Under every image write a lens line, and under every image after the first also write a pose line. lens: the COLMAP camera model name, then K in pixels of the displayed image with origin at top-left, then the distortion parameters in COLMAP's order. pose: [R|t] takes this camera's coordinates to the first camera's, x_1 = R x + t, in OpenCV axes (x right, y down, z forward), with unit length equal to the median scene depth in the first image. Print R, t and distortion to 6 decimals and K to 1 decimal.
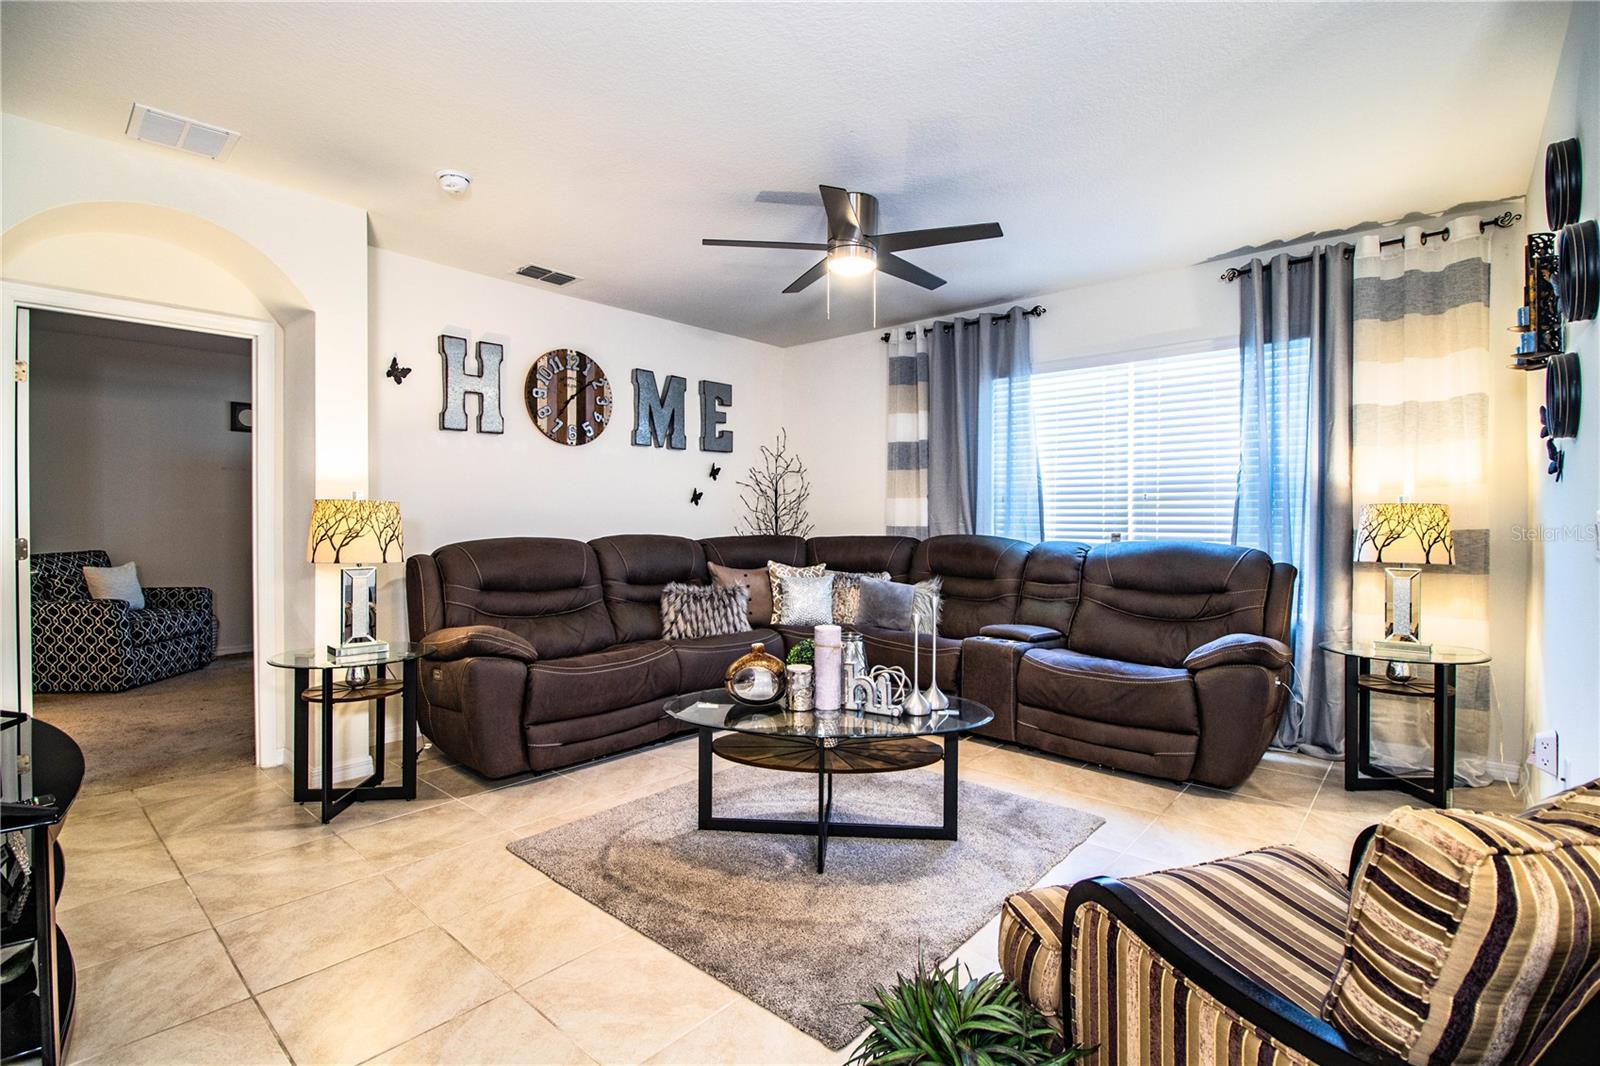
lens RADIAL K [[737.2, 0, 806.1], [0, 737.2, 523.1], [0, 0, 1]] dist [-0.001577, -0.011673]
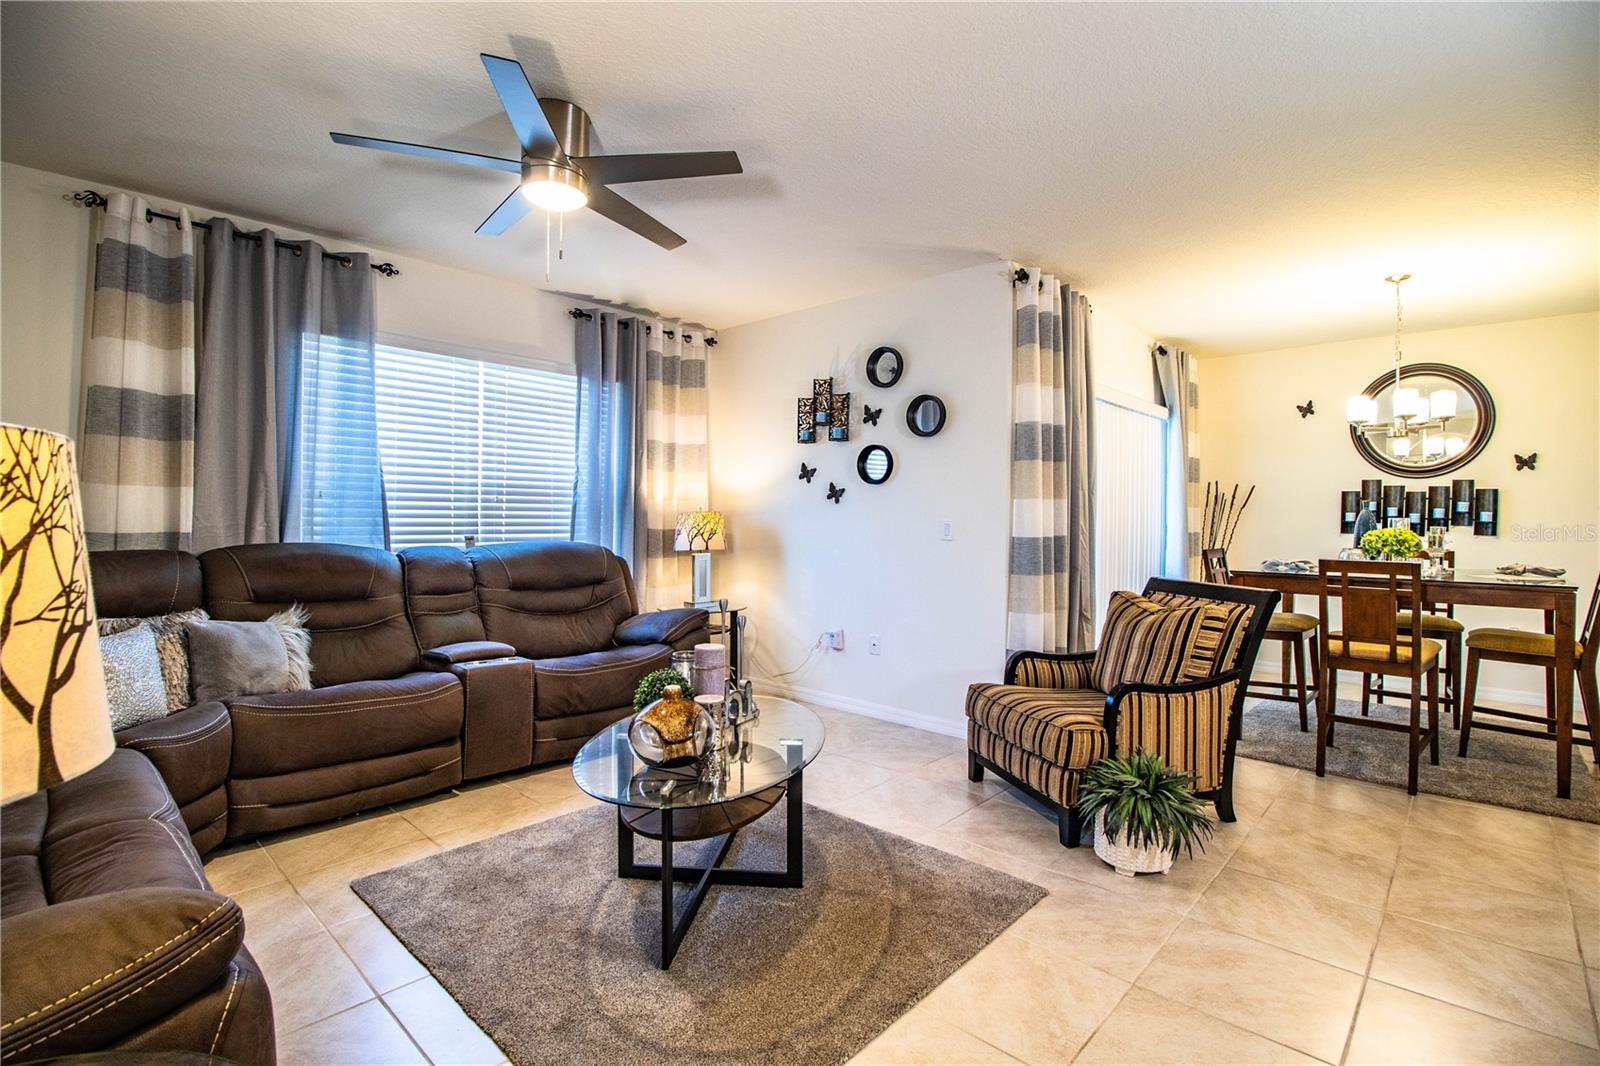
lens RADIAL K [[737.2, 0, 812.2], [0, 737.2, 520.8], [0, 0, 1]] dist [-0.001577, -0.011673]
pose [[0.021139, -0.002270, 0.999774, -0.523147], [0.001538, 0.999996, 0.002237, -0.006952], [-0.999775, 0.001490, 0.021142, 0.528419]]
